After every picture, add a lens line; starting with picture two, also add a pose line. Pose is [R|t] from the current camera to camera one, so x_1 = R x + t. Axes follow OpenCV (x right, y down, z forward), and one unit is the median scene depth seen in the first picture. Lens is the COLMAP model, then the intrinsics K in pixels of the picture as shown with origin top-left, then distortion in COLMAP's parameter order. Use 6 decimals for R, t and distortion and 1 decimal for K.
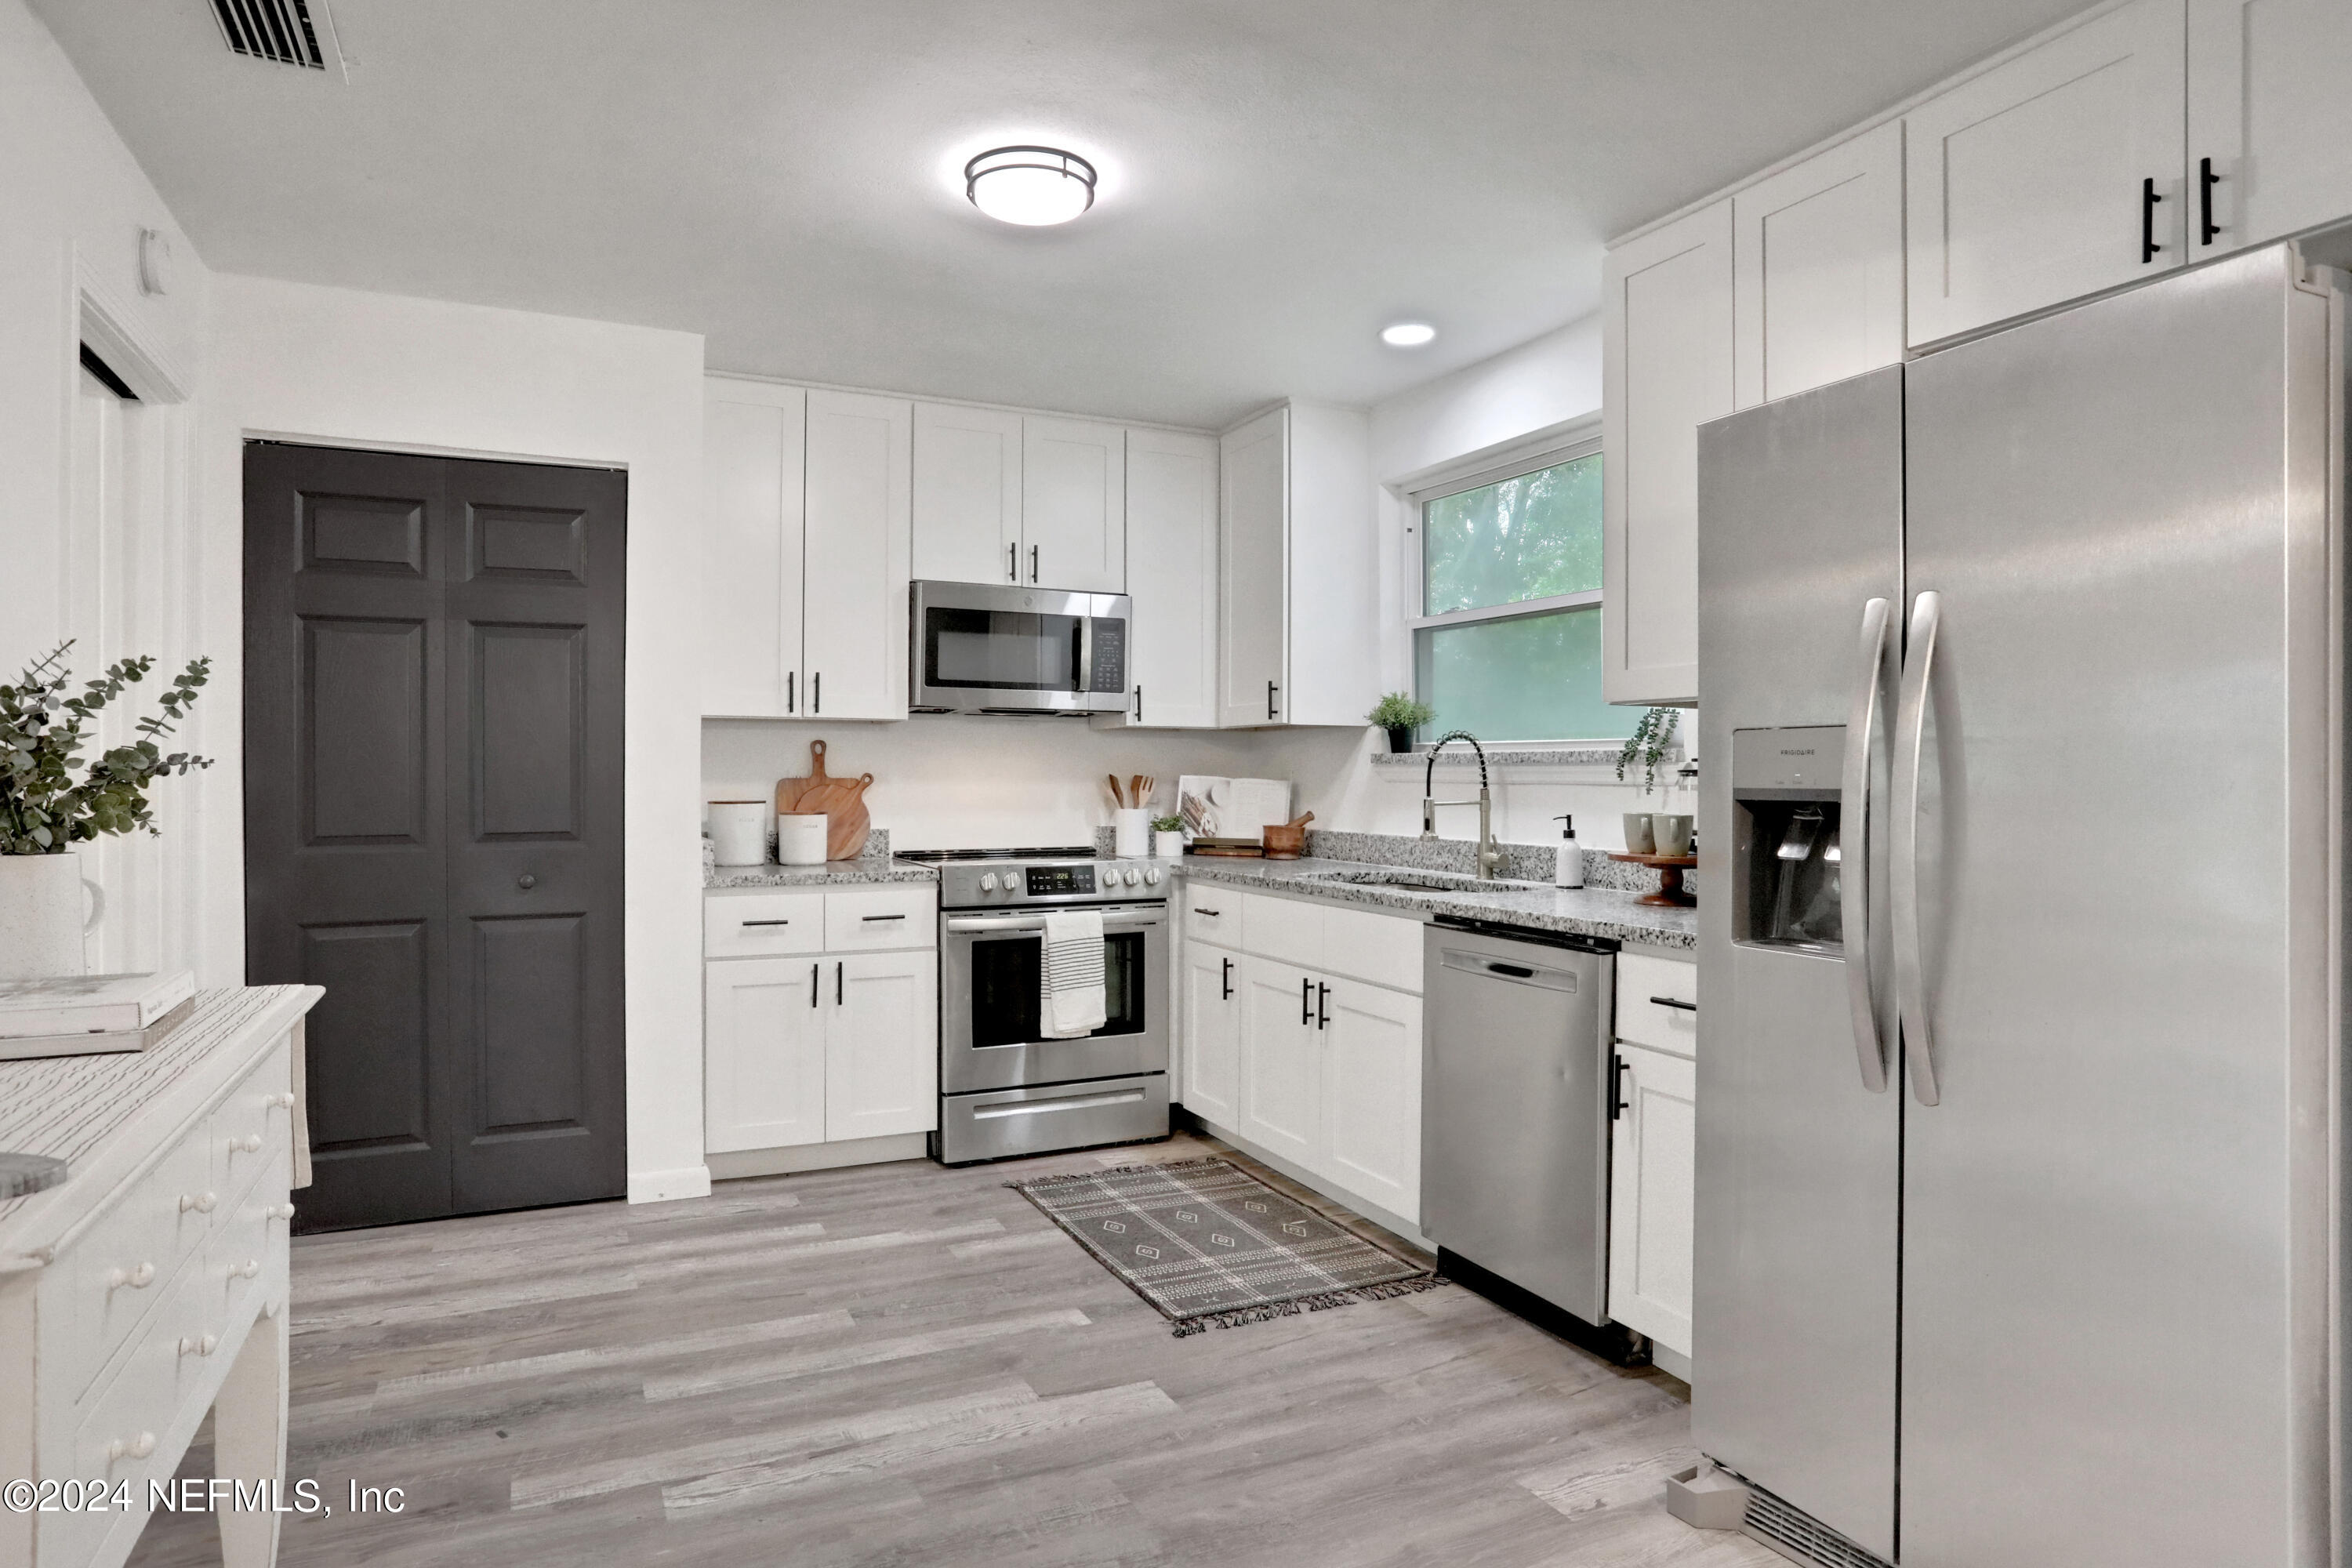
lens RADIAL K [[1333.4, 0, 1176.0], [0, 1333.4, 784.0], [0, 0, 1]] dist [-0.042741, 0.000284]
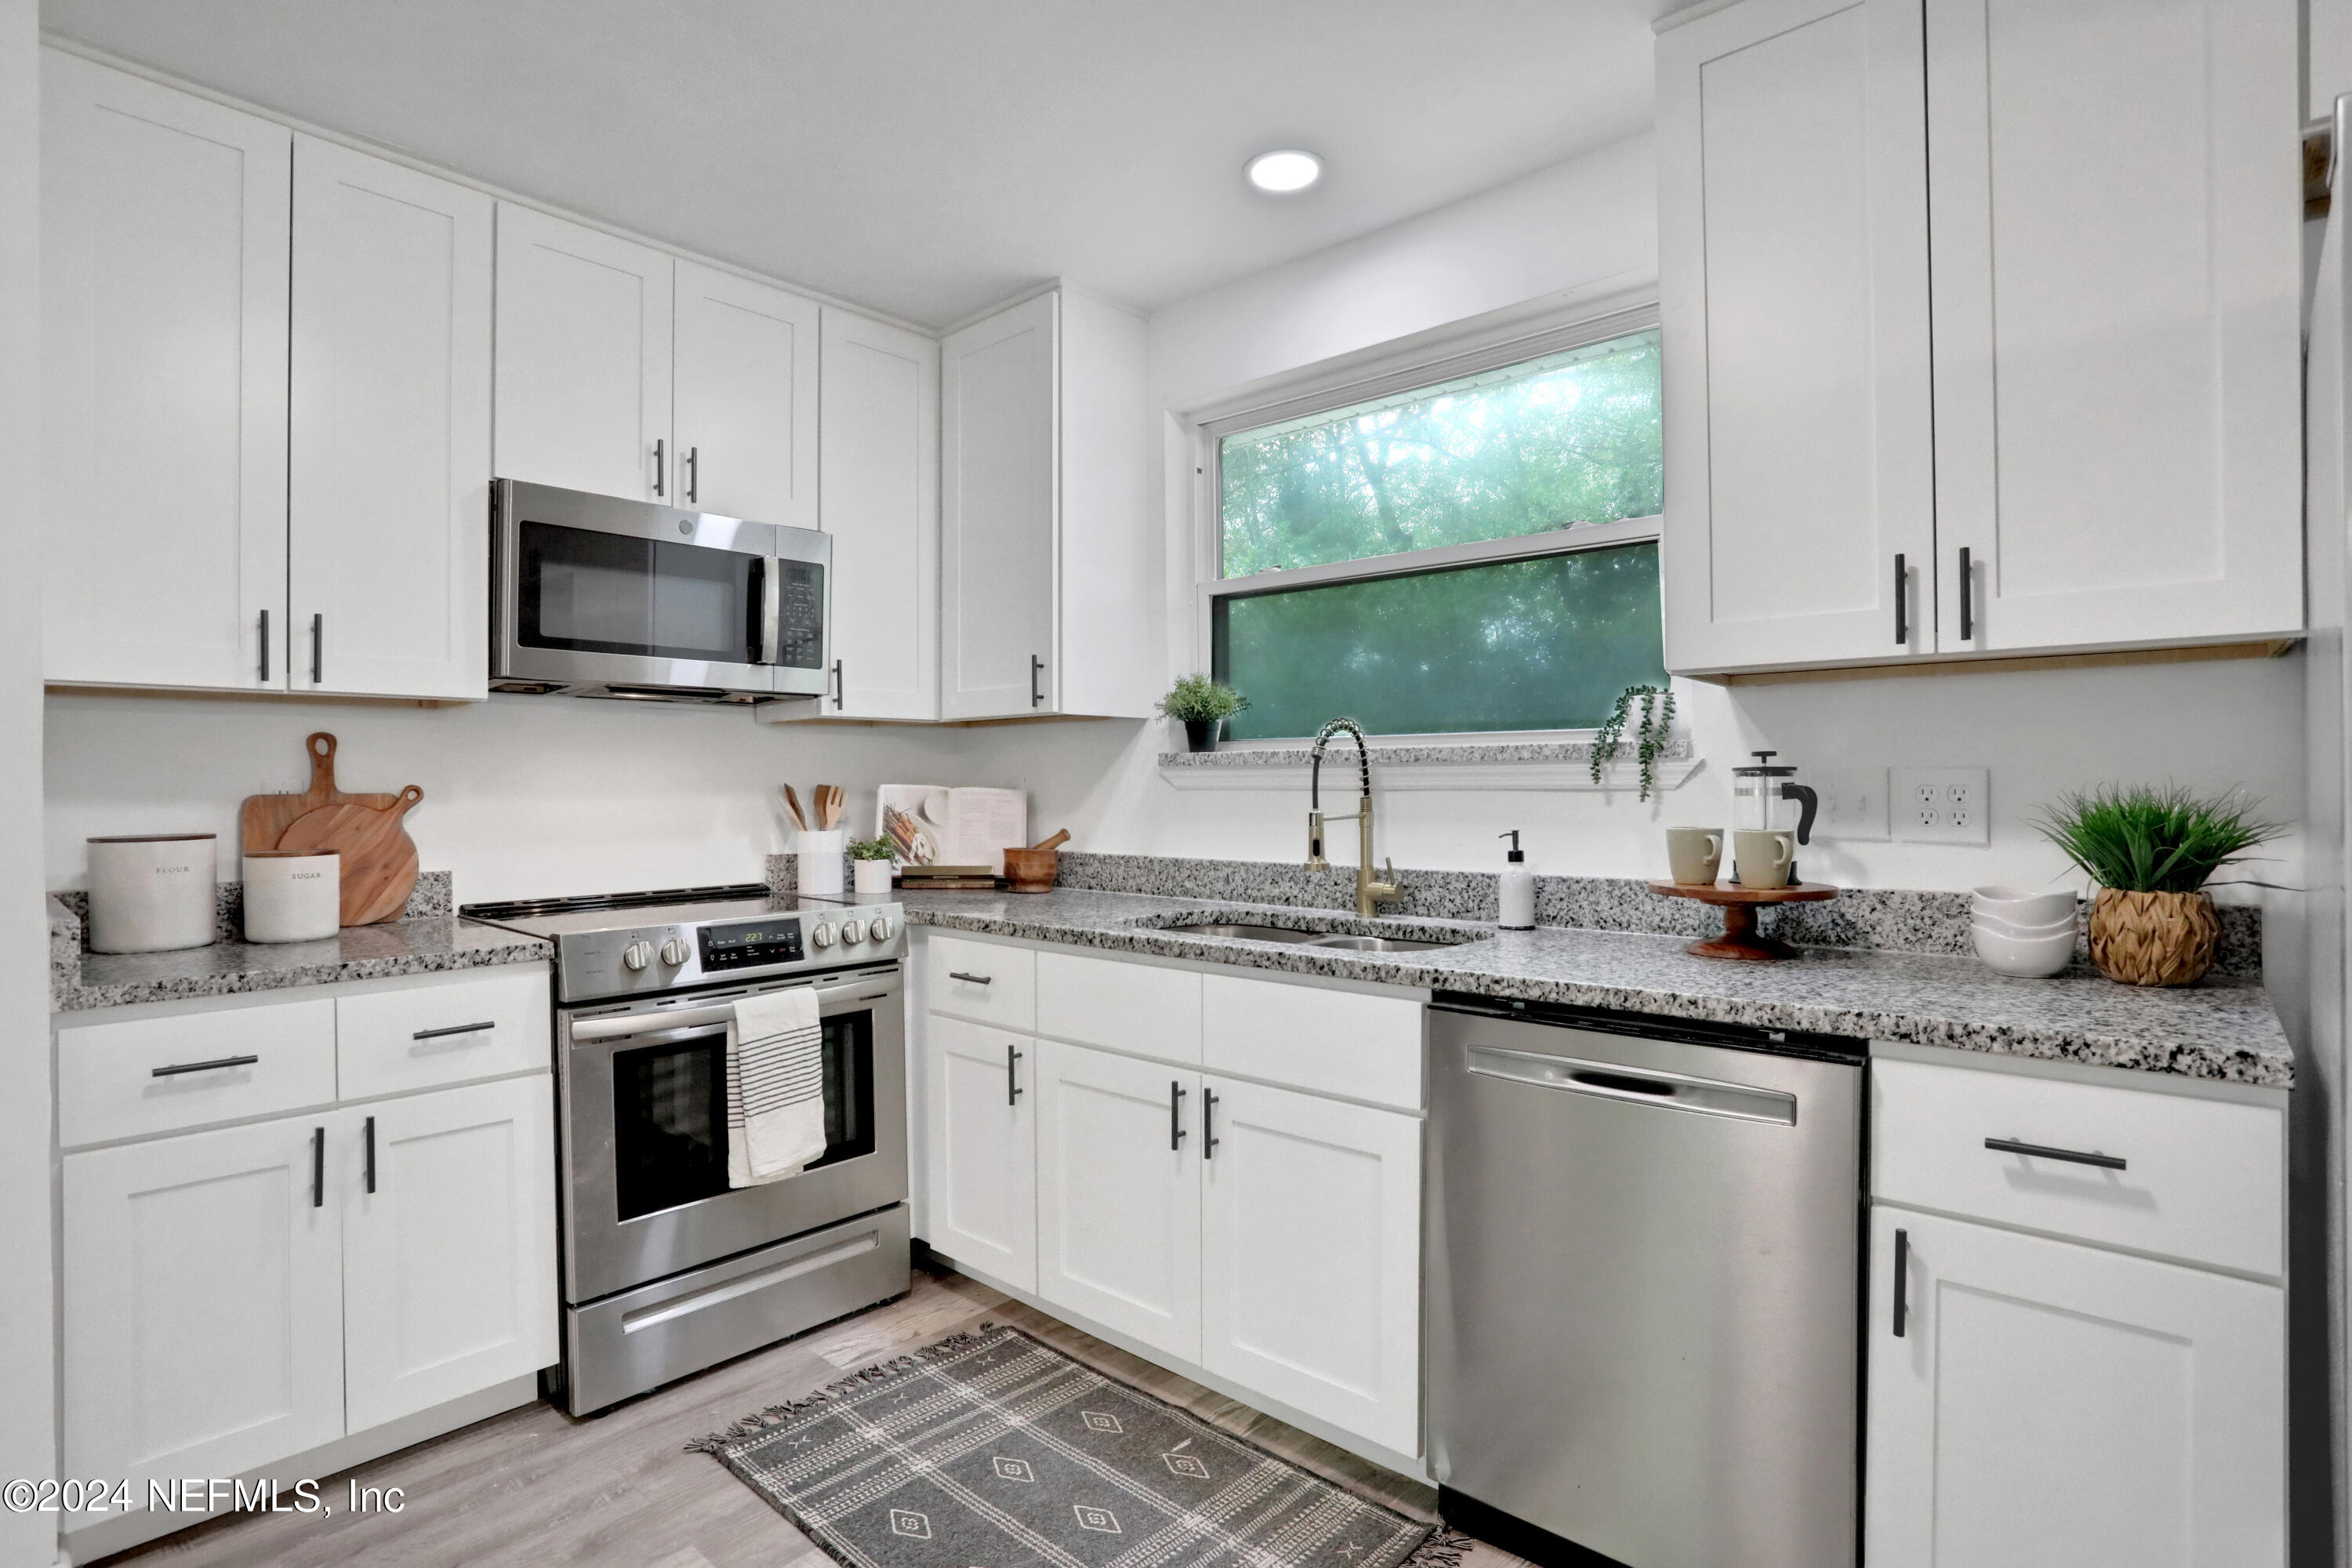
lens RADIAL K [[1167.6, 0, 1176.0], [0, 1167.6, 784.0], [0, 0, 1]] dist [-0.081833, 0.048509]
pose [[0.928213, -0.010071, 0.371913, -0.106481], [0.012509, 0.999913, -0.004145, -0.002163], [-0.371839, 0.008500, 0.928258, 0.402994]]
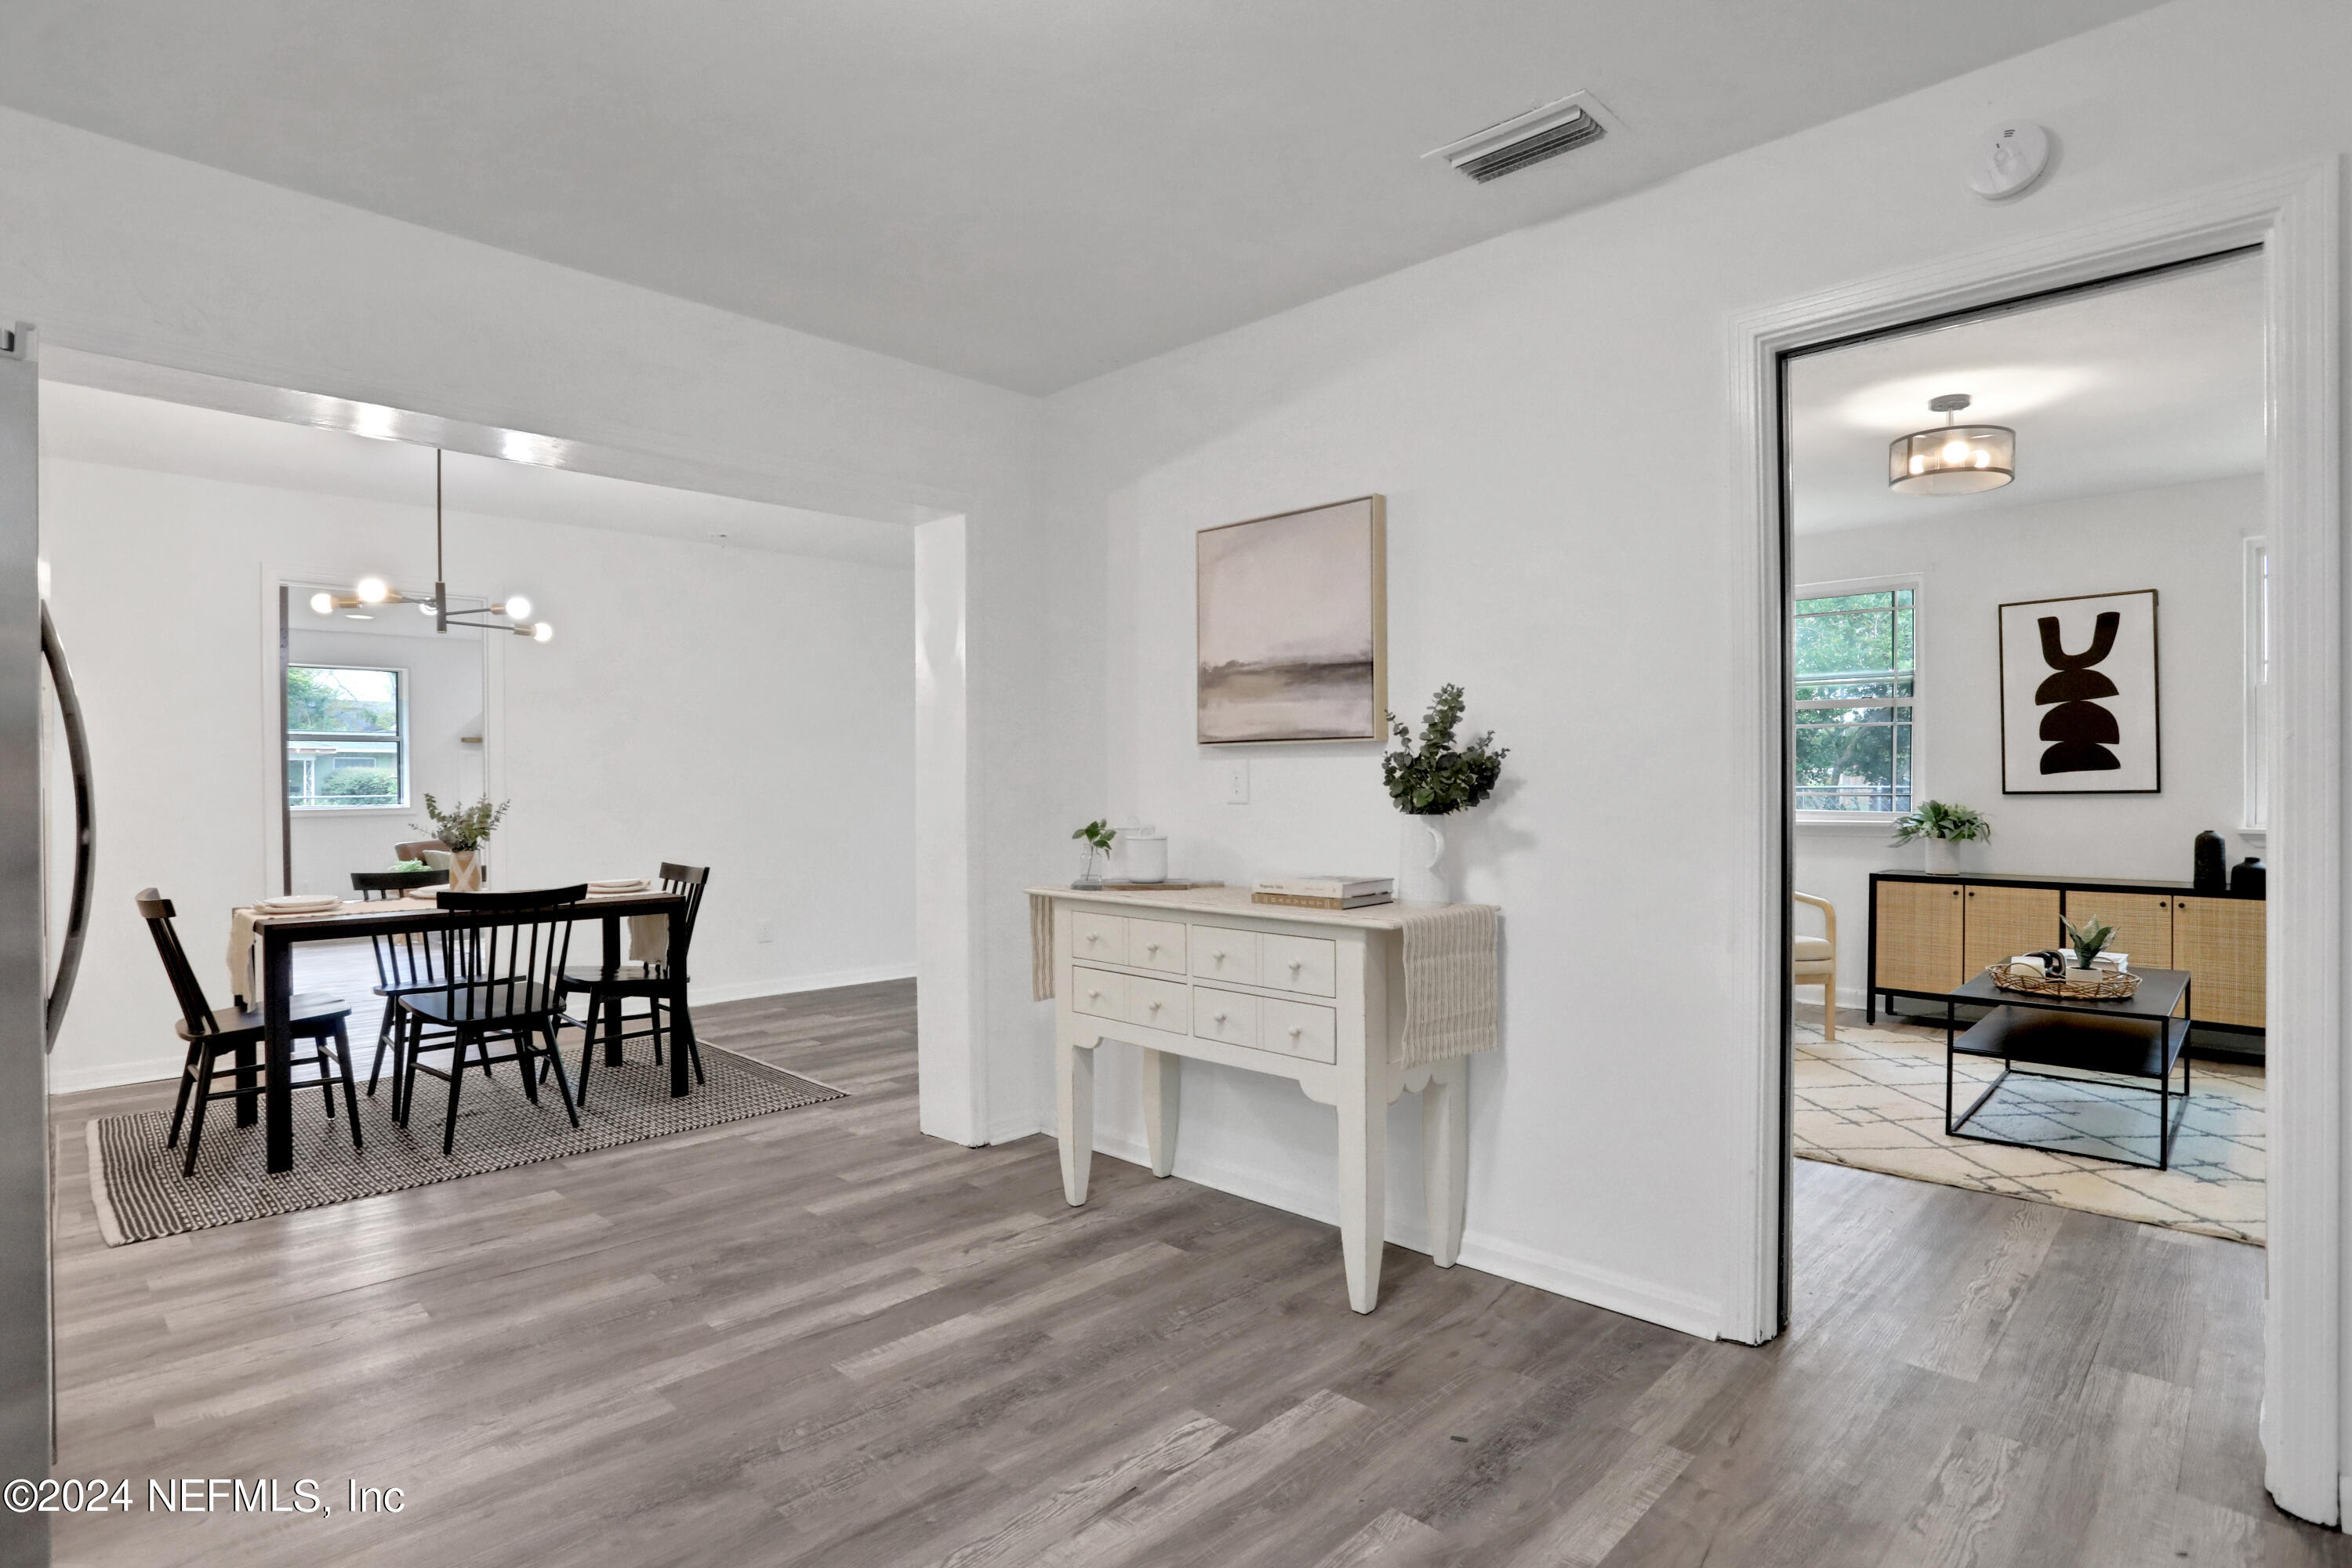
lens RADIAL K [[1188.4, 0, 1167.8], [0, 1188.4, 779.7], [0, 0, 1]] dist [-0.035981, 0.000619]
pose [[-0.942936, -0.001605, -0.332969, -0.010566], [-0.002972, 0.999989, 0.003595, 0.001621], [0.332960, 0.004379, -0.942931, 0.998891]]
